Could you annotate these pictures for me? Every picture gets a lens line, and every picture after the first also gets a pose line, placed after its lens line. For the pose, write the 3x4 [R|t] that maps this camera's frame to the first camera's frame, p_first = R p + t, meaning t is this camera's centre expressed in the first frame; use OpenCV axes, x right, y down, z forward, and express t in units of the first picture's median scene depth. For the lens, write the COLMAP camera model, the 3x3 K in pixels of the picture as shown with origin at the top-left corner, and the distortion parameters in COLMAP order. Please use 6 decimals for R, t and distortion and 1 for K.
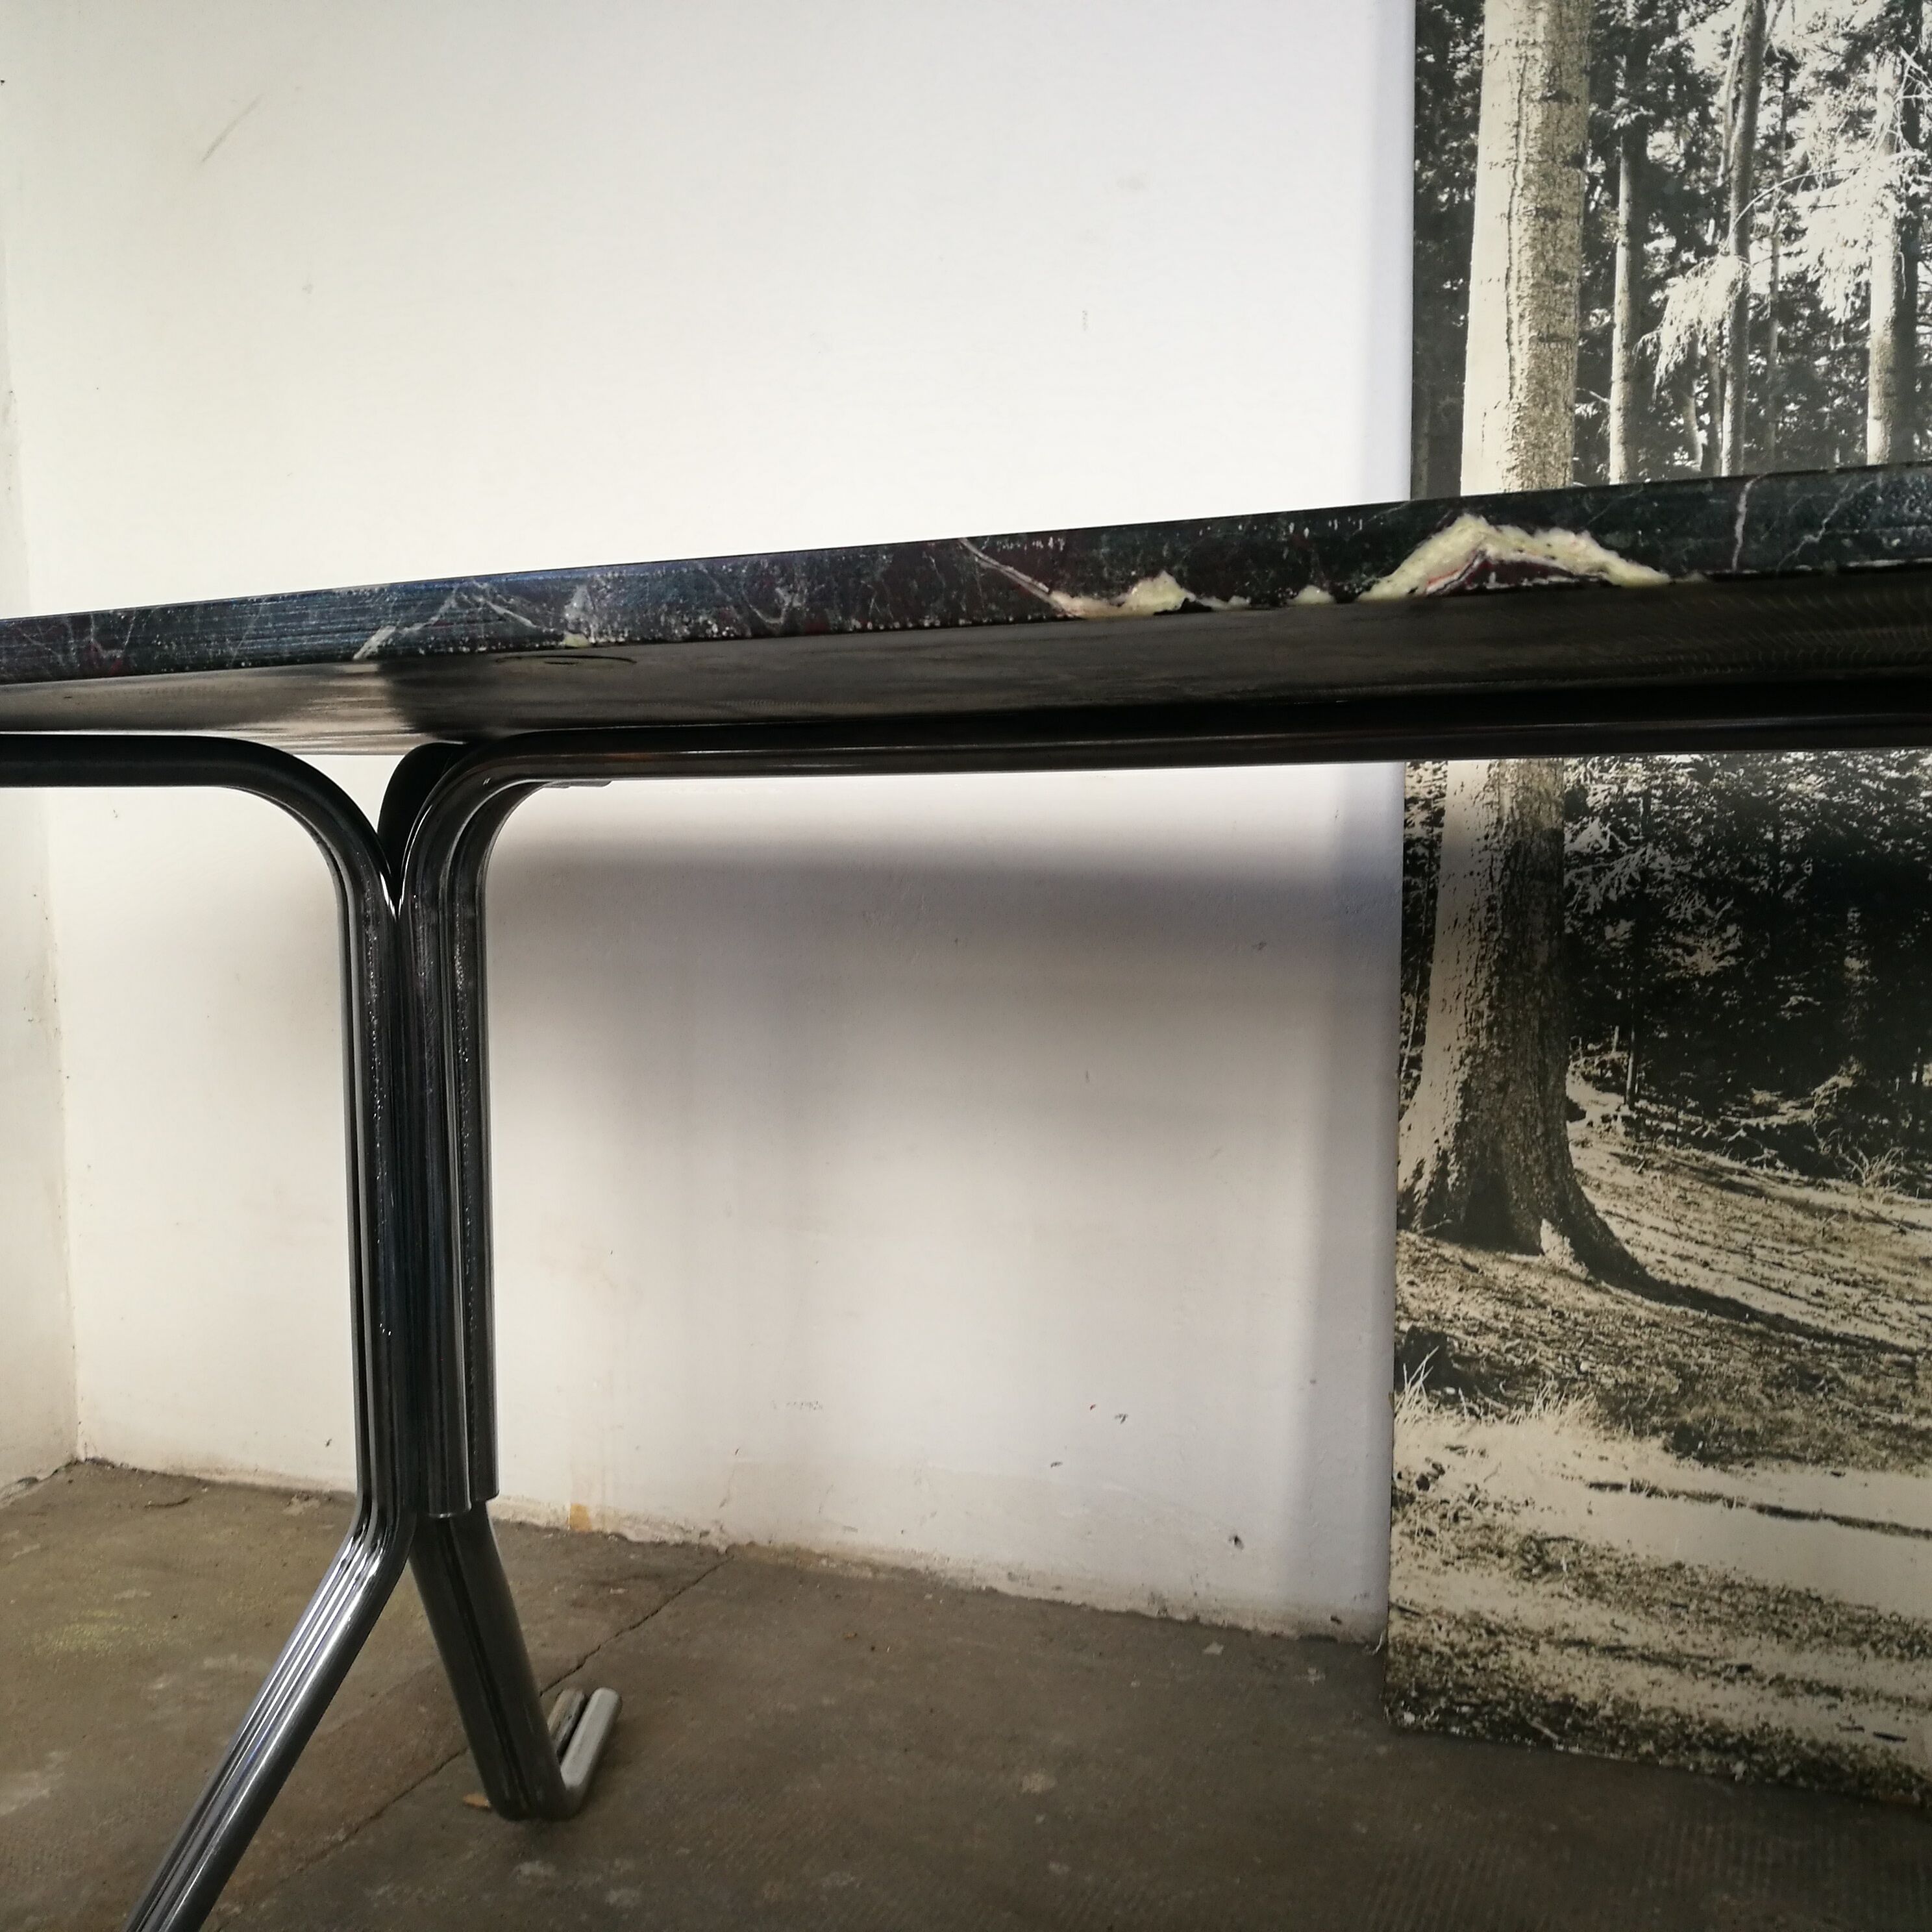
lens RADIAL K [[1976.4, 0, 998.0], [0, 1976.4, 1025.3], [0, 0, 1]] dist [-0.088335, 0.129958]
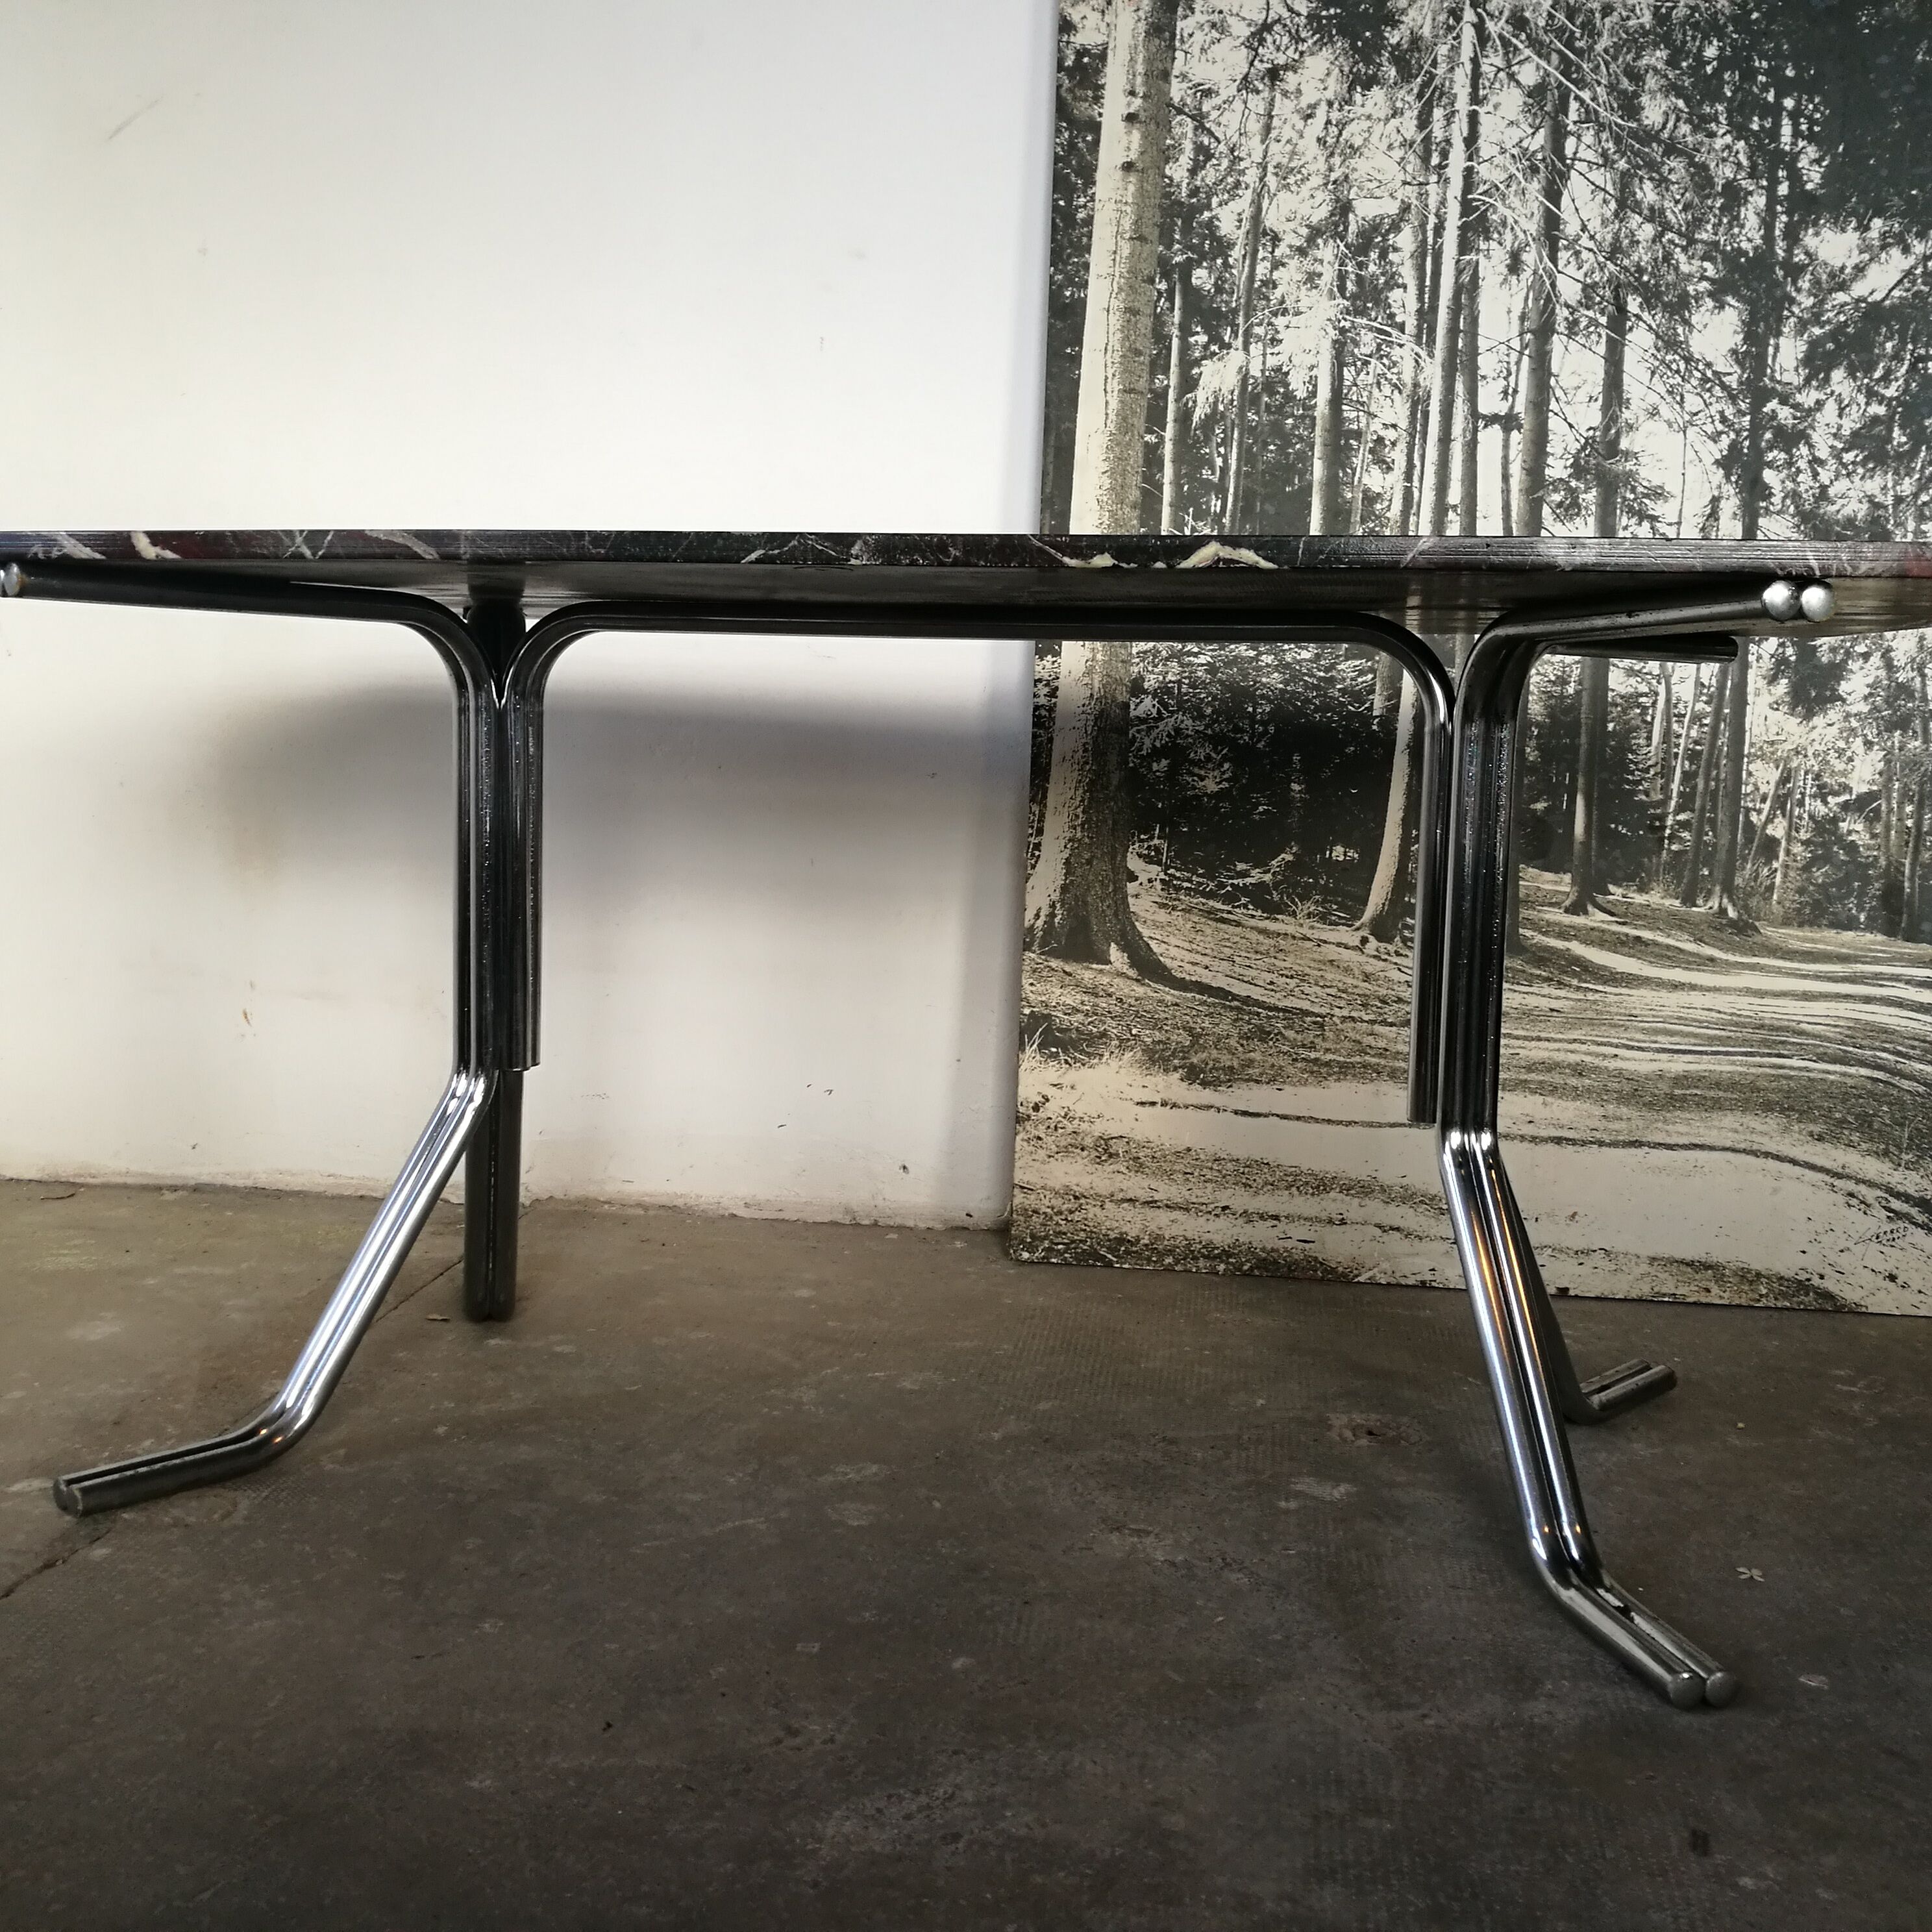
lens RADIAL K [[1988.5, 0, 922.4], [0, 1988.5, 1029.7], [0, 0, 1]] dist [0.145364, -0.500544]
pose [[0.973630, 0.002615, 0.228116, -0.263104], [-0.014512, 0.998619, 0.050489, 0.092803], [-0.227669, -0.052468, 0.972324, -0.603436]]
